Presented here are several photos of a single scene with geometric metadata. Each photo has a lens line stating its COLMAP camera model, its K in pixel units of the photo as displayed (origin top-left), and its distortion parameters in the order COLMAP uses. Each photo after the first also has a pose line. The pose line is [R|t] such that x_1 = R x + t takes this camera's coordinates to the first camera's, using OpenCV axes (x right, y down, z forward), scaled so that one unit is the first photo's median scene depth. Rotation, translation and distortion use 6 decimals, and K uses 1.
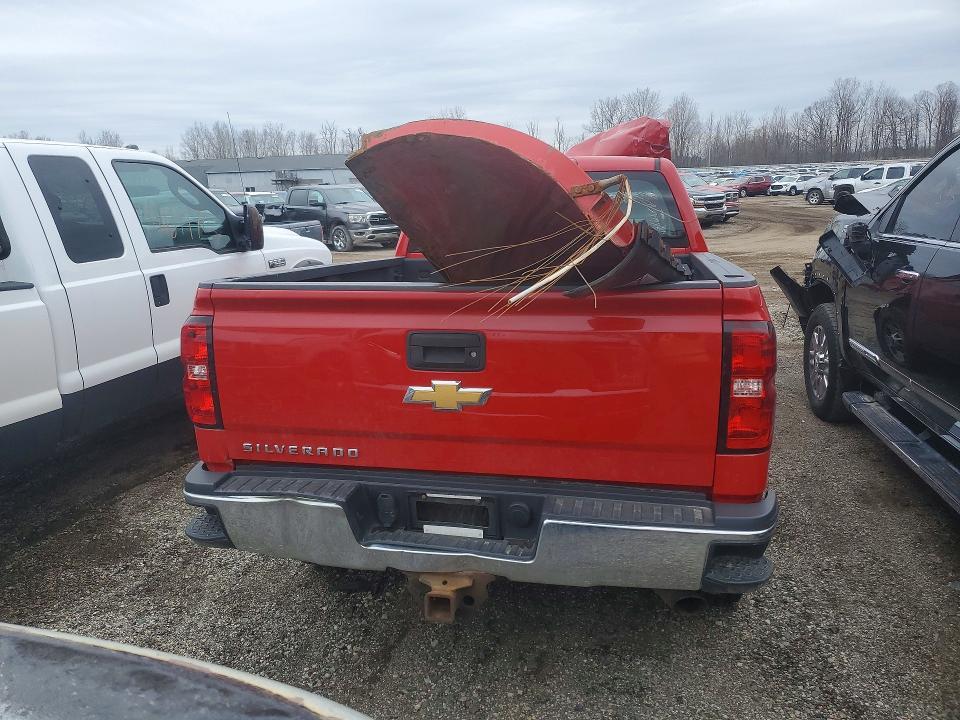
lens RADIAL K [[804.1, 0, 473.6], [0, 804.1, 360.9], [0, 0, 1]] dist [0.010740, 0.014365]
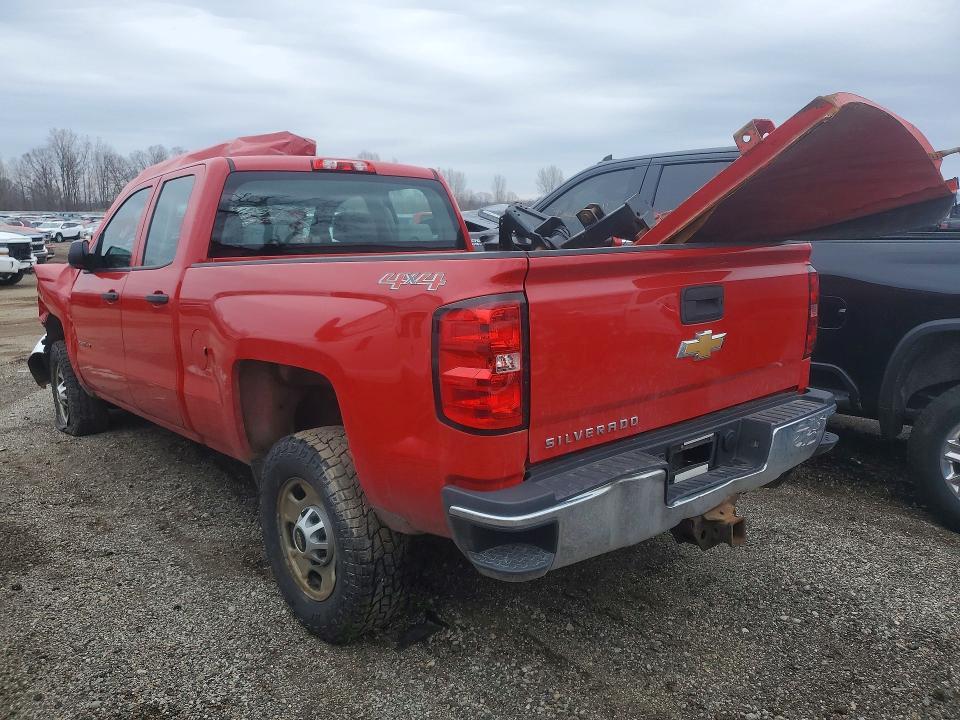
lens RADIAL K [[804.1, 0, 474.0], [0, 804.1, 360.0], [0, 0, 1]] dist [0.010740, 0.014365]
pose [[0.545788, -0.106508, 0.831127, -0.195162], [0.167617, 0.985718, 0.016248, -0.001337], [-0.820987, 0.130443, 0.555845, 0.110883]]
